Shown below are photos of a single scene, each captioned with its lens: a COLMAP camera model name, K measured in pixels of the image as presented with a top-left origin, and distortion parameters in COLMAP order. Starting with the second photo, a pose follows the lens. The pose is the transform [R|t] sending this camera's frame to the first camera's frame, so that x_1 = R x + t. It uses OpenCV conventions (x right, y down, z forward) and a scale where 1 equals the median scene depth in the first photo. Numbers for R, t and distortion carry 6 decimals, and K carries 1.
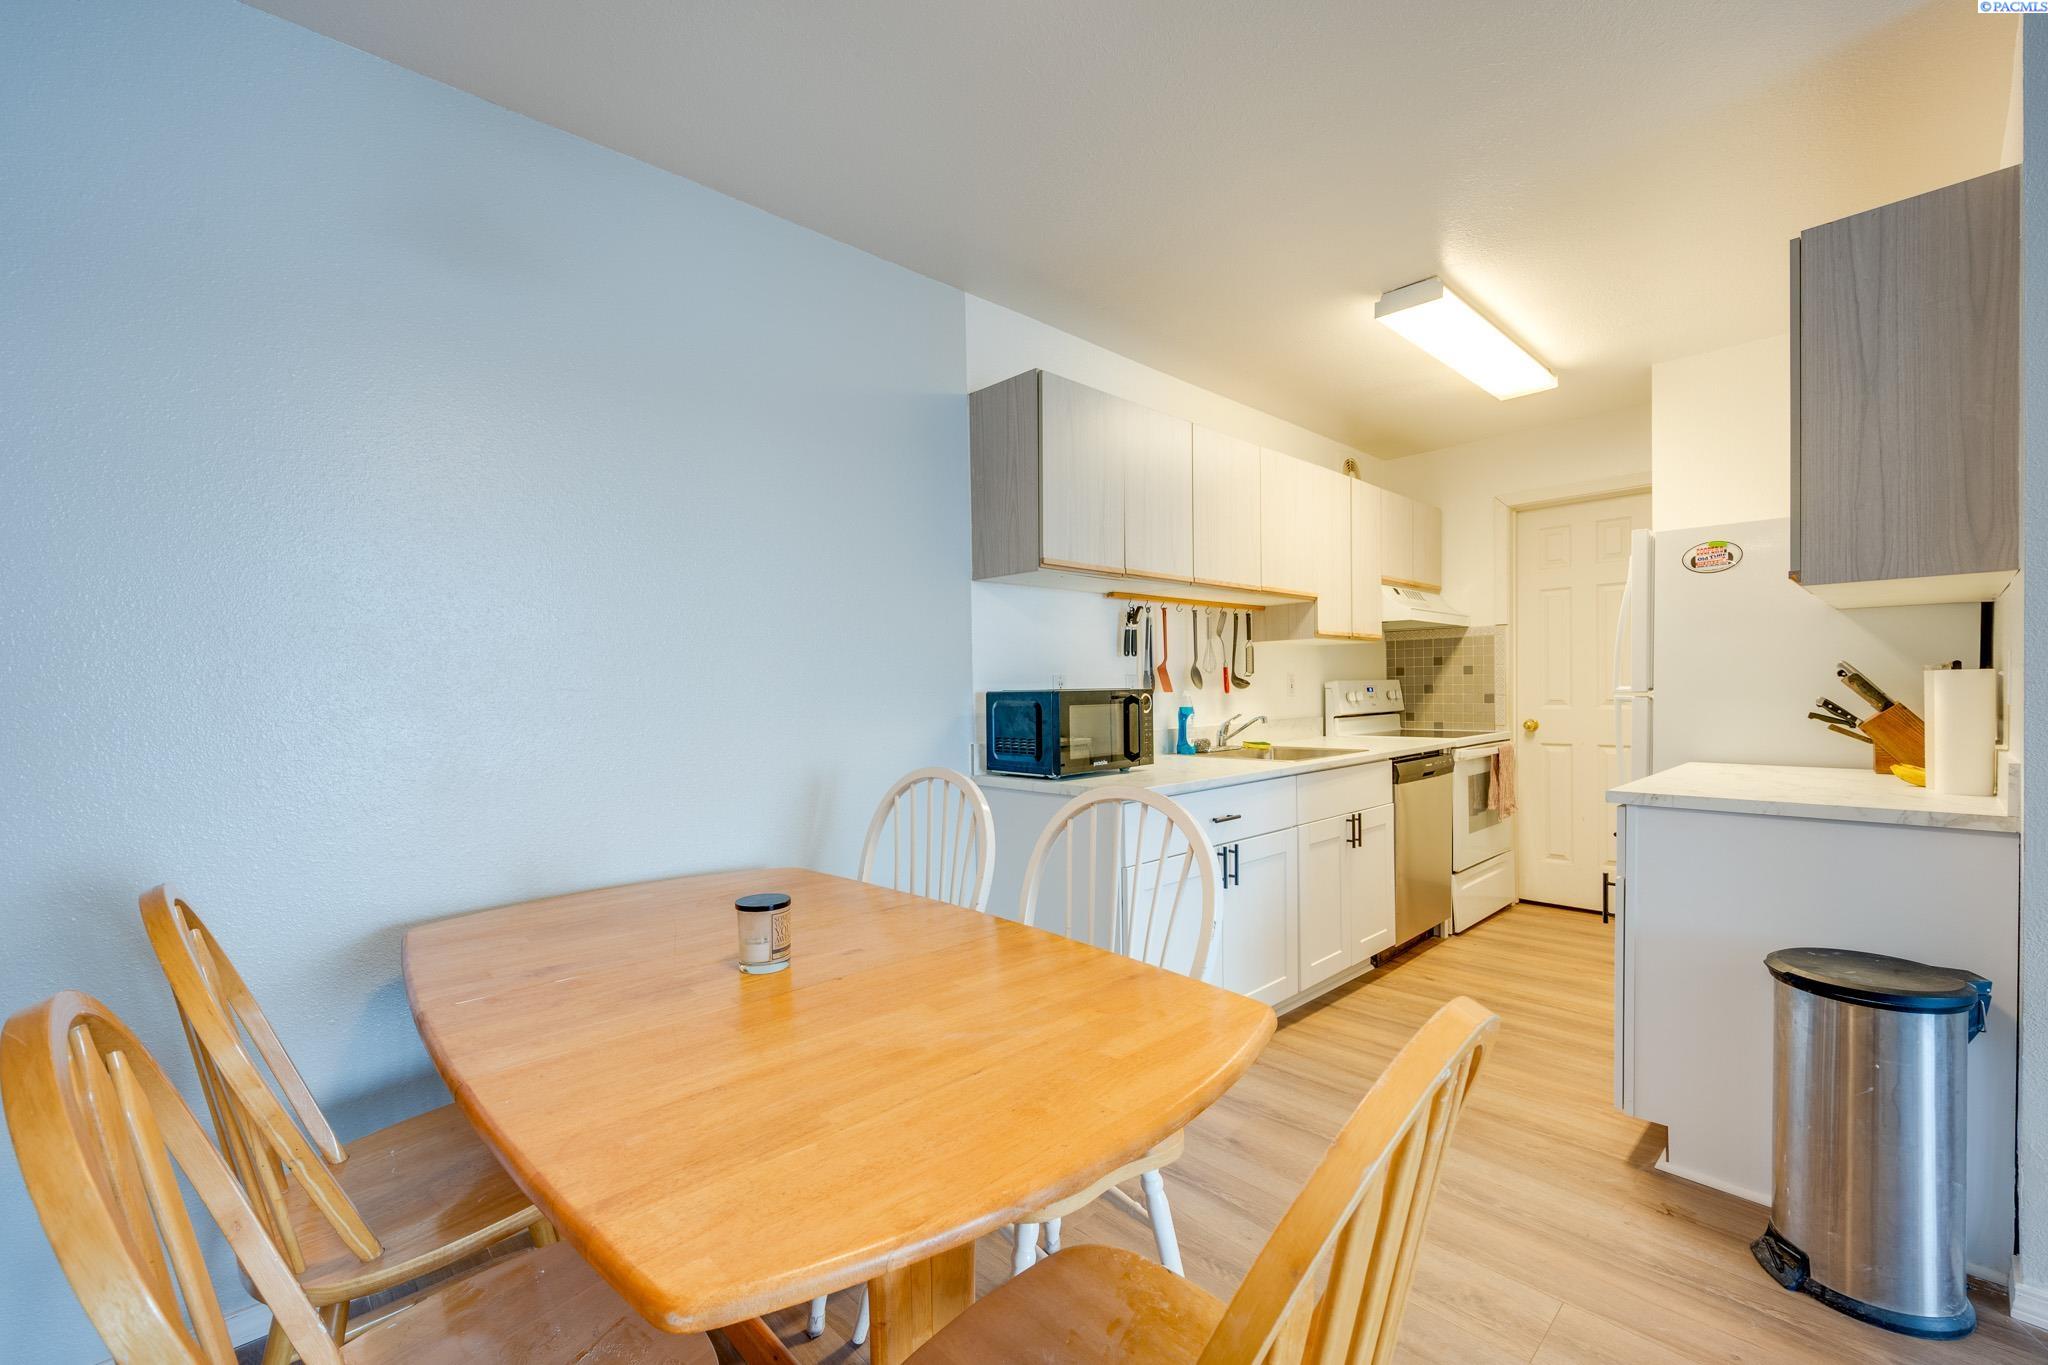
lens RADIAL K [[839.5, 0, 1011.5], [0, 839.5, 706.1], [0, 0, 1]] dist [-0.001644, 0.000030]
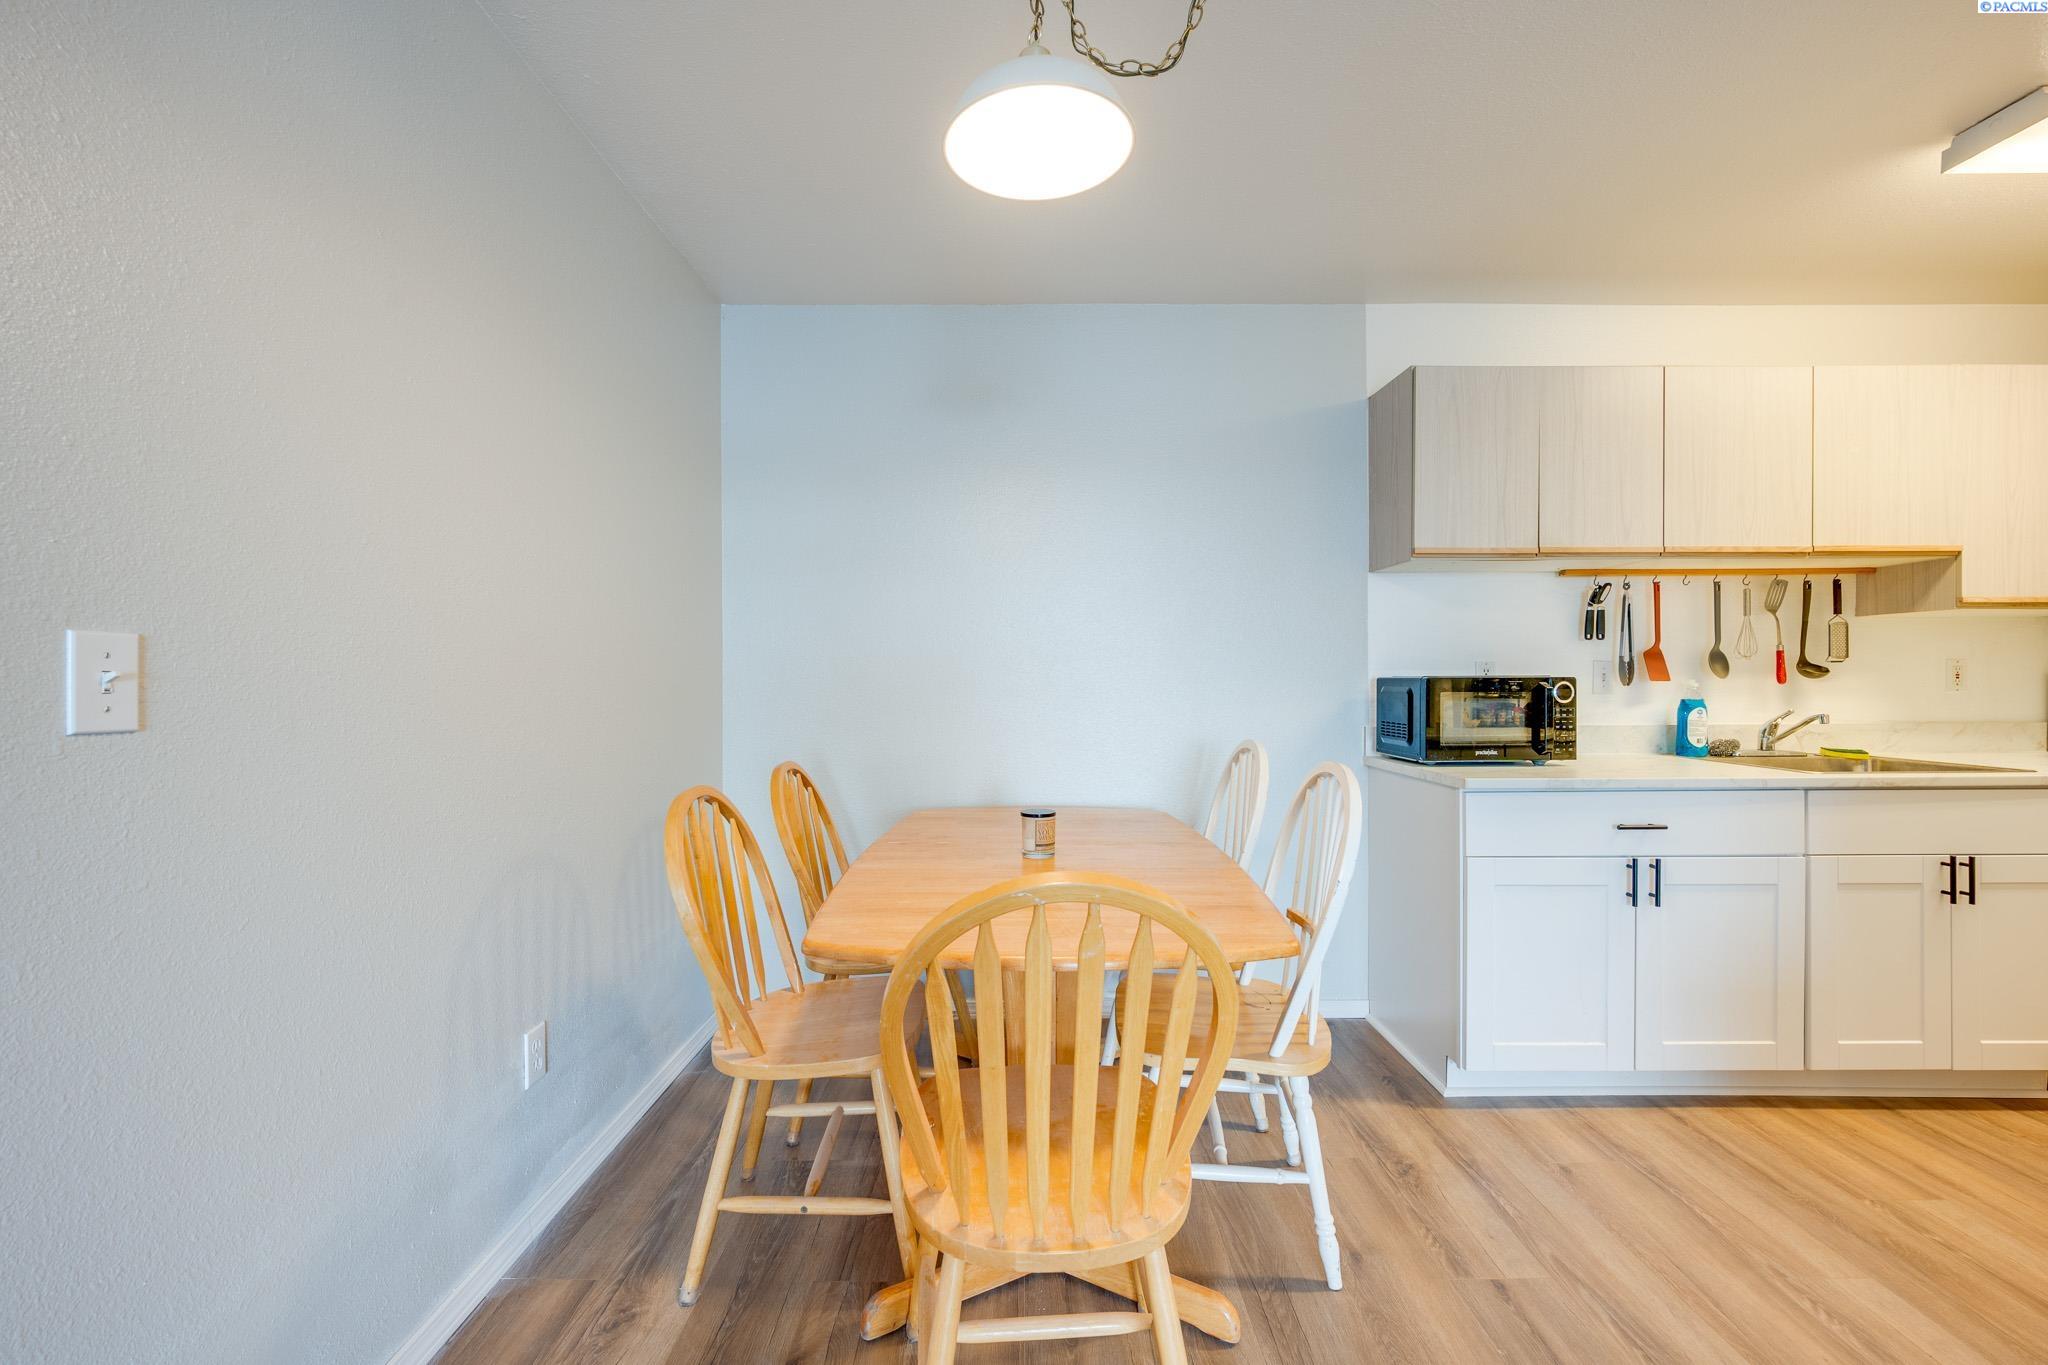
lens RADIAL K [[821.0, 0, 1028.5], [0, 821.0, 681.7], [0, 0, 1]] dist [0.000345, 0.000196]
pose [[0.736443, 0.016498, -0.676298, 0.273334], [-0.022723, 0.999742, -0.000356, -0.001203], [0.676118, 0.015629, 0.736628, -0.043433]]
